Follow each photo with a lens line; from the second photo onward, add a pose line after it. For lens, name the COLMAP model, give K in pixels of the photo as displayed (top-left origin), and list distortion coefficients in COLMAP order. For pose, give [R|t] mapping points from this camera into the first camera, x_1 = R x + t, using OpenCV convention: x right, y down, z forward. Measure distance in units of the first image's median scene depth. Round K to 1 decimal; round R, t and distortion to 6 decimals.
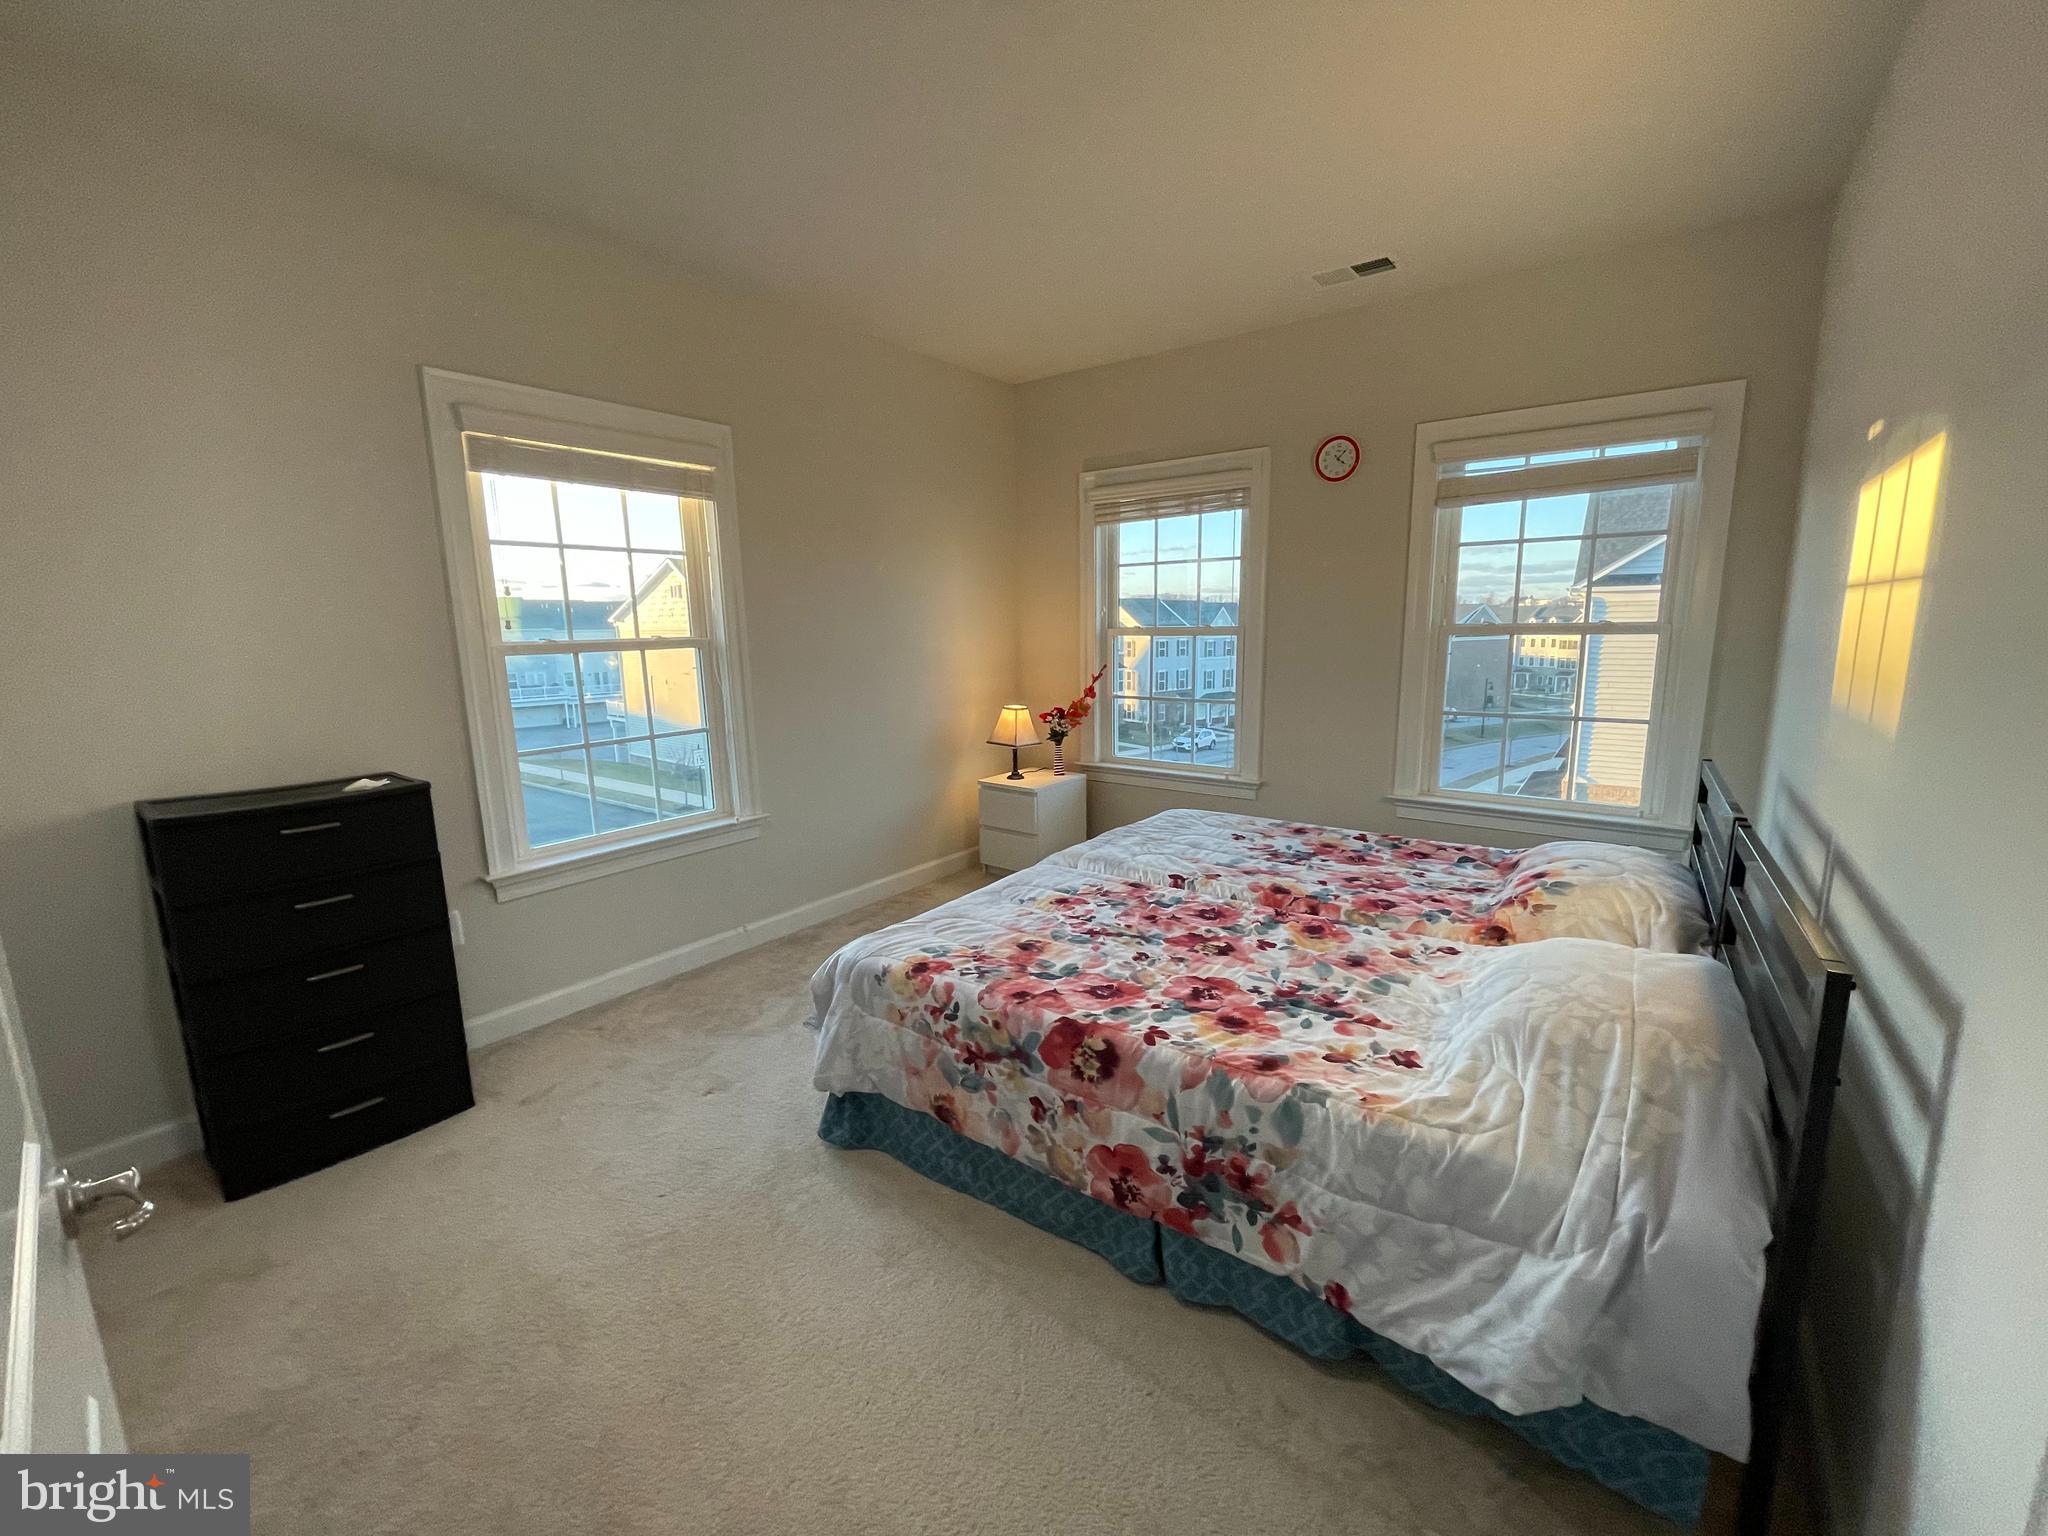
lens RADIAL K [[825.2, 0, 1027.7], [0, 825.2, 769.6], [0, 0, 1]] dist [0.000144, -0.000638]
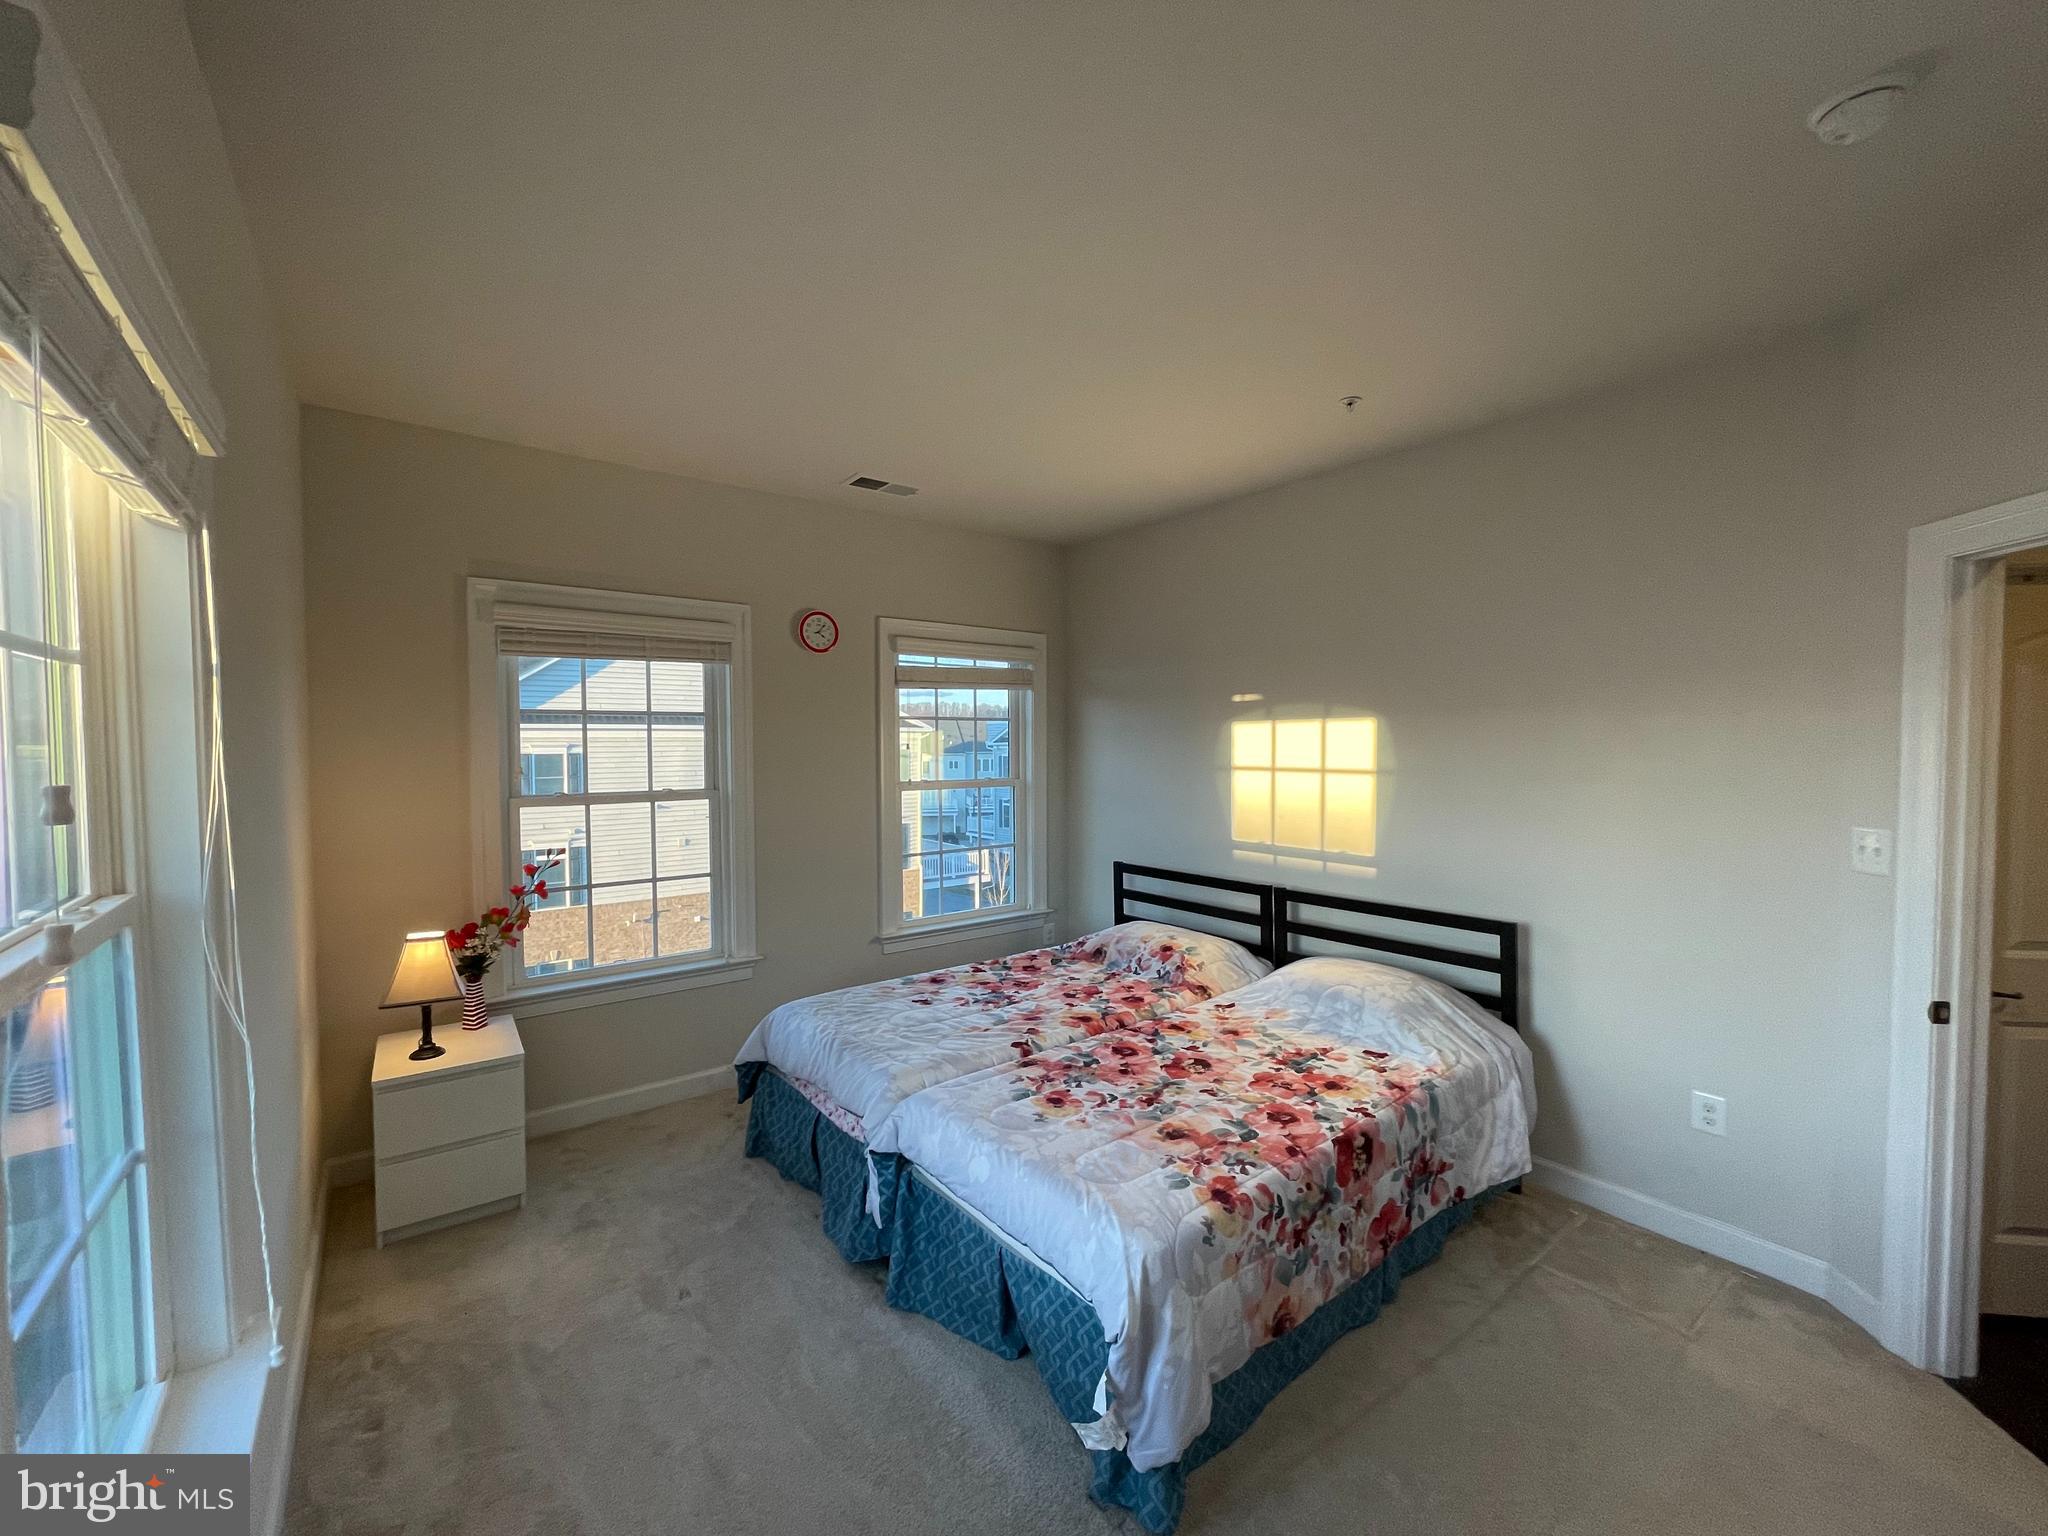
lens RADIAL K [[825.2, 0, 1027.7], [0, 825.2, 769.6], [0, 0, 1]] dist [0.000144, -0.000638]
pose [[0.262784, -0.018487, 0.964678, -0.892678], [0.167375, 0.985531, -0.026707, -0.196763], [-0.950226, 0.168482, 0.262076, 0.755212]]
